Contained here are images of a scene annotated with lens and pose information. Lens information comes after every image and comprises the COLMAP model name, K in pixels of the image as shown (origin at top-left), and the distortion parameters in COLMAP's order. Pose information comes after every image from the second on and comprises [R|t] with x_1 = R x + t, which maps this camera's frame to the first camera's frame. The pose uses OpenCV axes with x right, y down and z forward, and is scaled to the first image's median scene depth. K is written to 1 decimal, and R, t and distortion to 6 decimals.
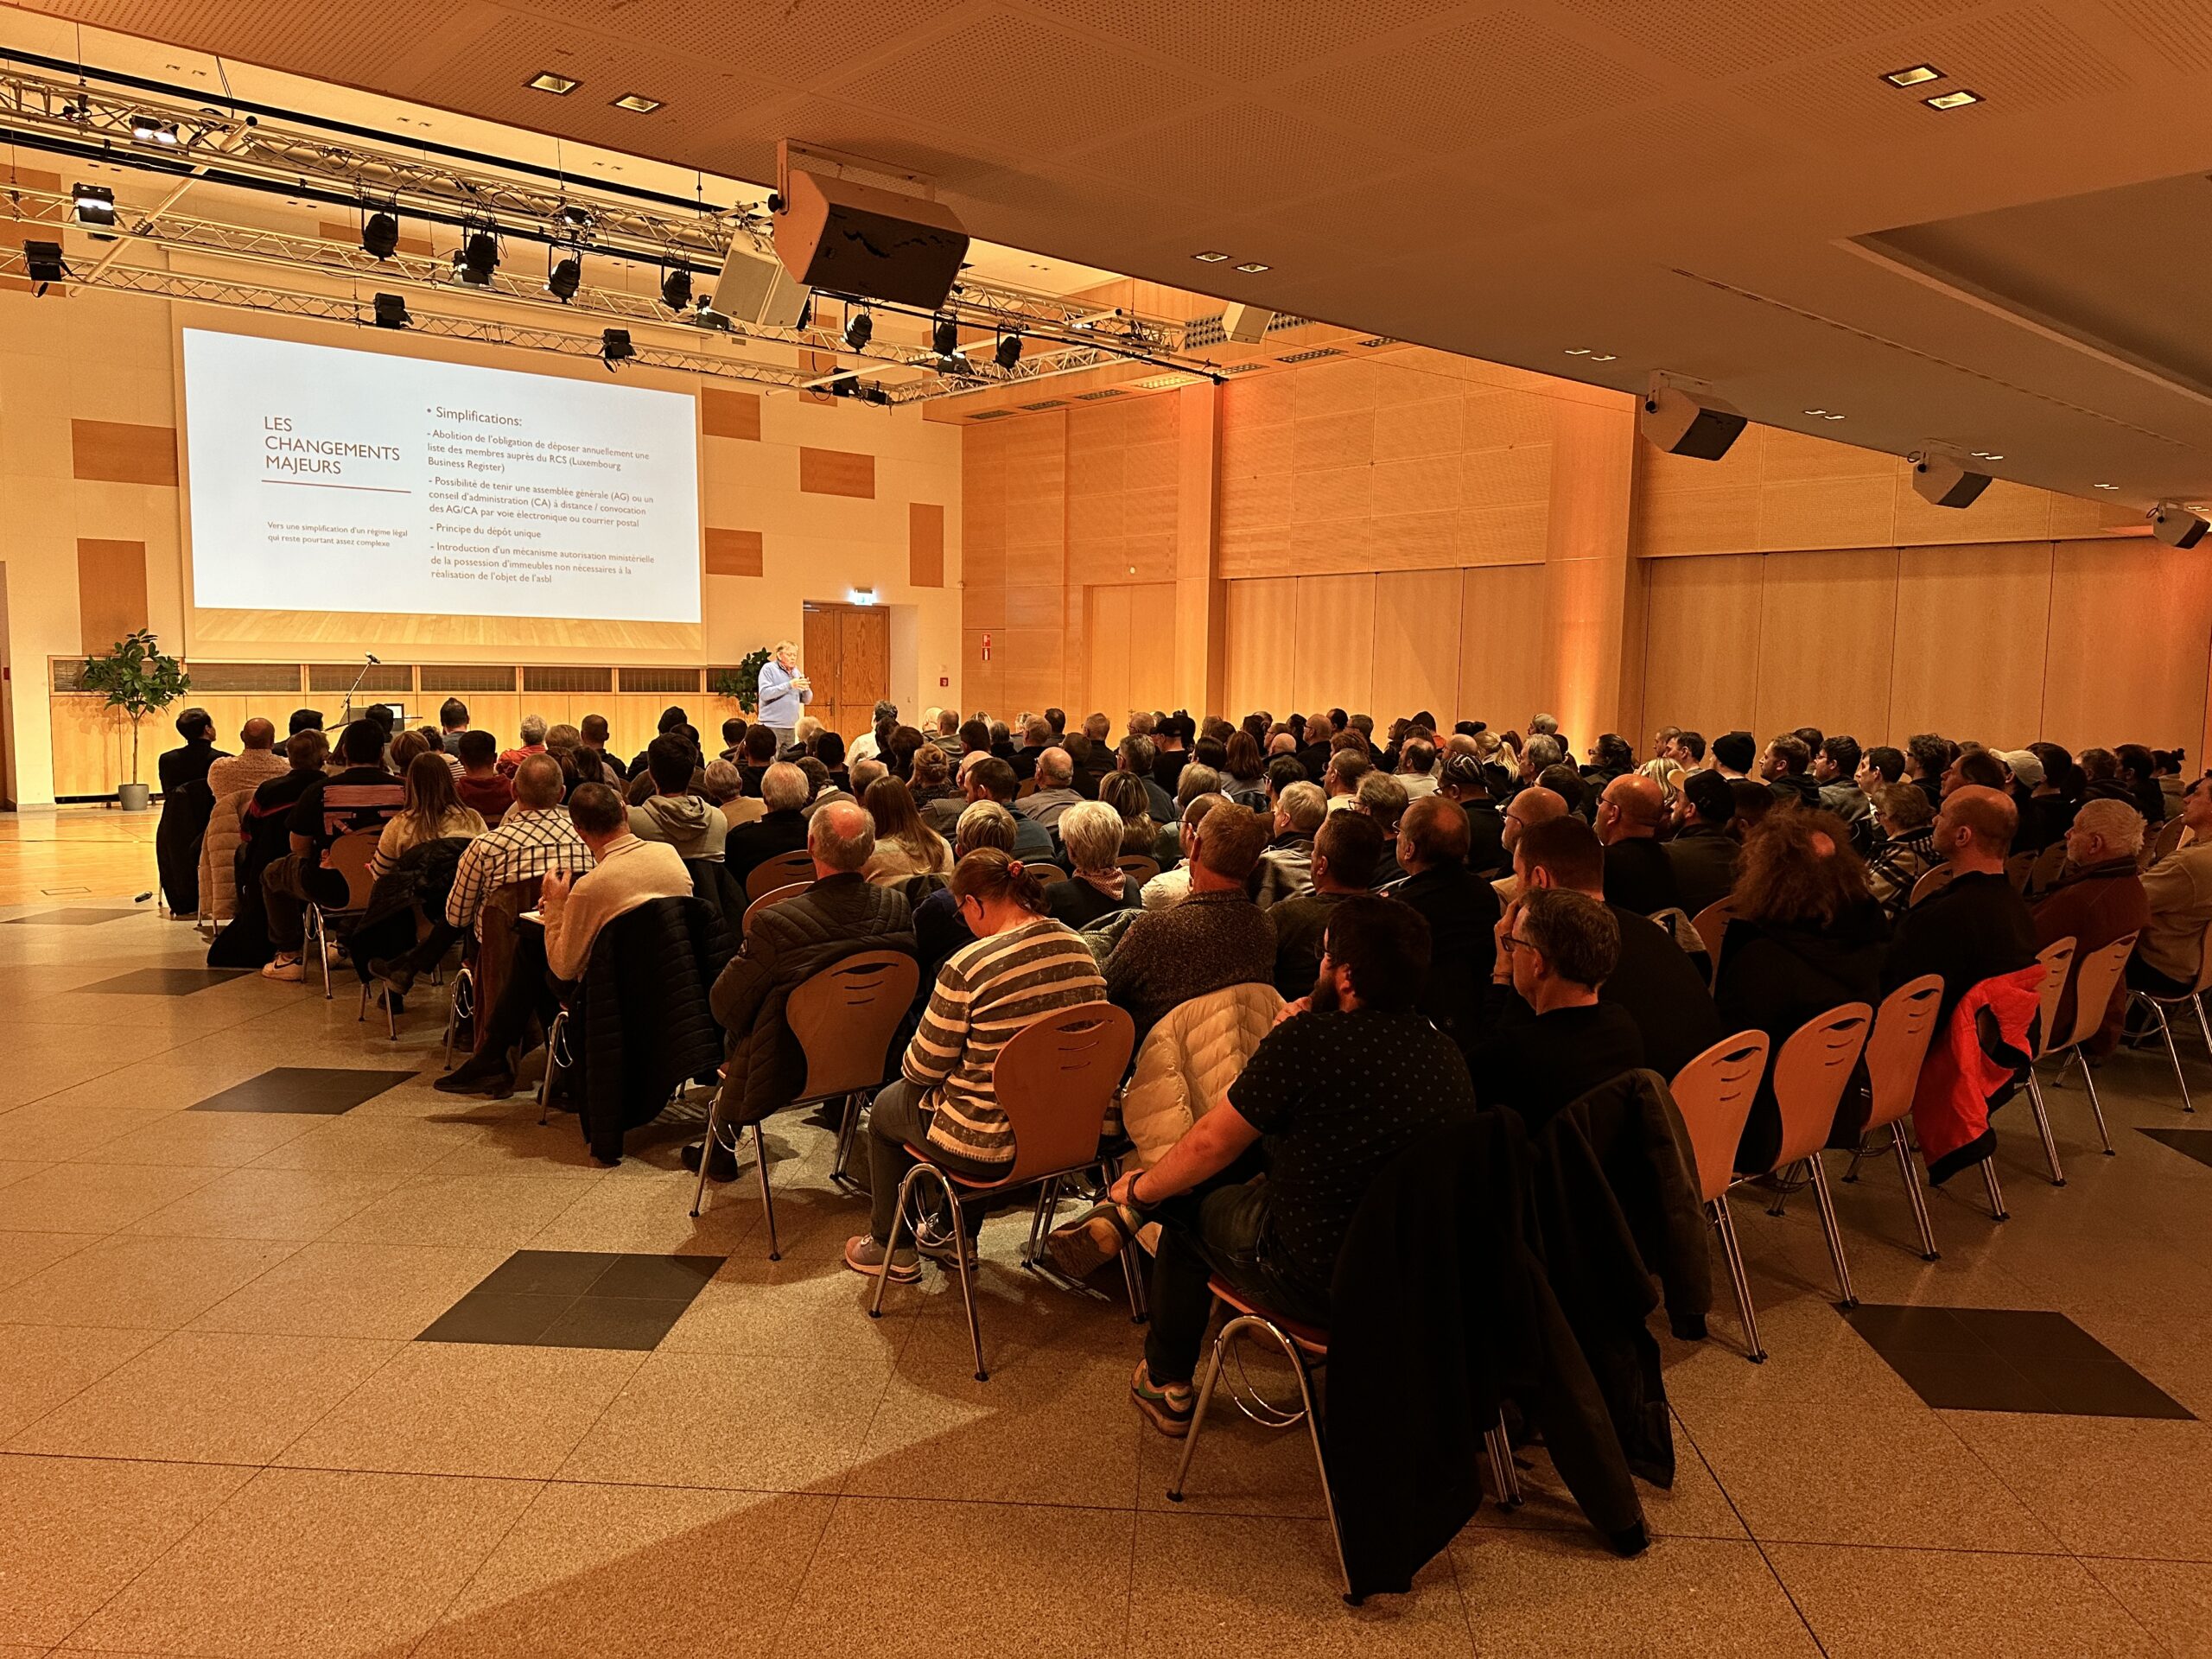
lens RADIAL K [[1584.2, 0, 1111.0], [0, 1584.2, 827.6], [0, 0, 1]] dist [-0.000789, -0.000059]
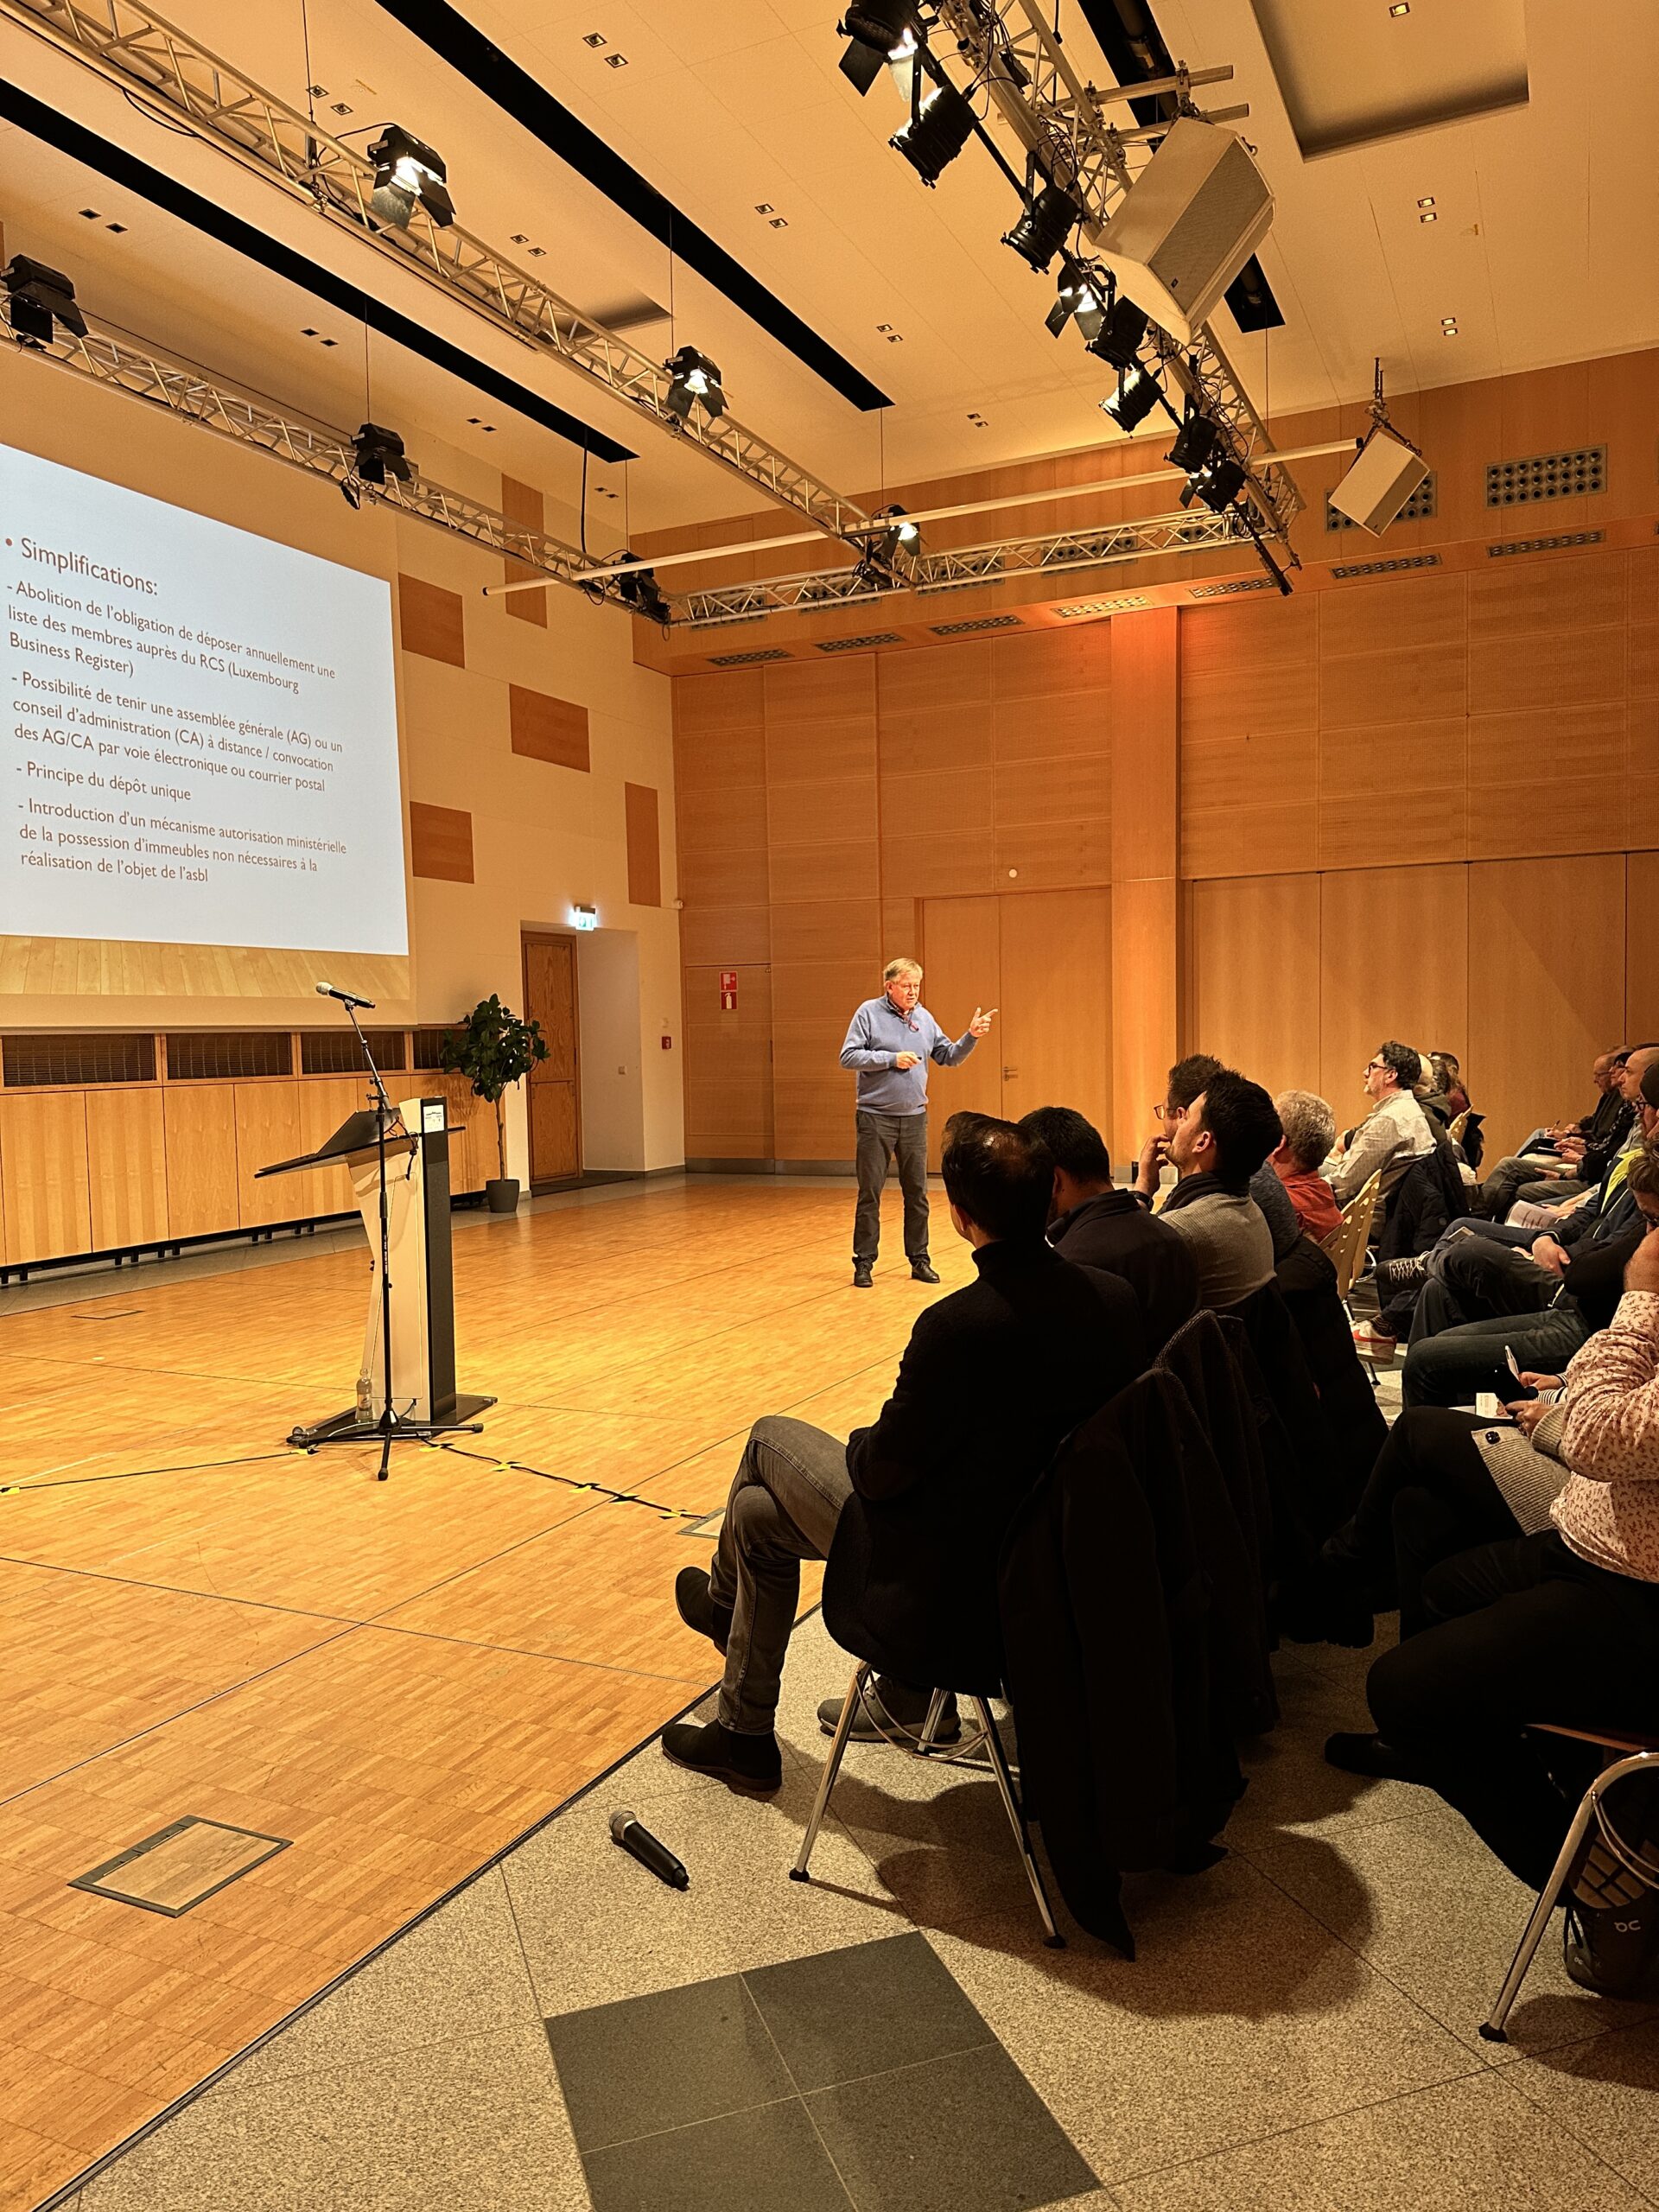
lens RADIAL K [[1584.2, 0, 829.0], [0, 1584.2, 1142.3], [0, 0, 1]] dist [-0.000789, -0.000059]
pose [[0.909882, -0.064253, 0.409862, -0.389001], [0.079469, 0.996633, -0.020178, -0.034582], [-0.407186, 0.050930, 0.911924, 0.406482]]
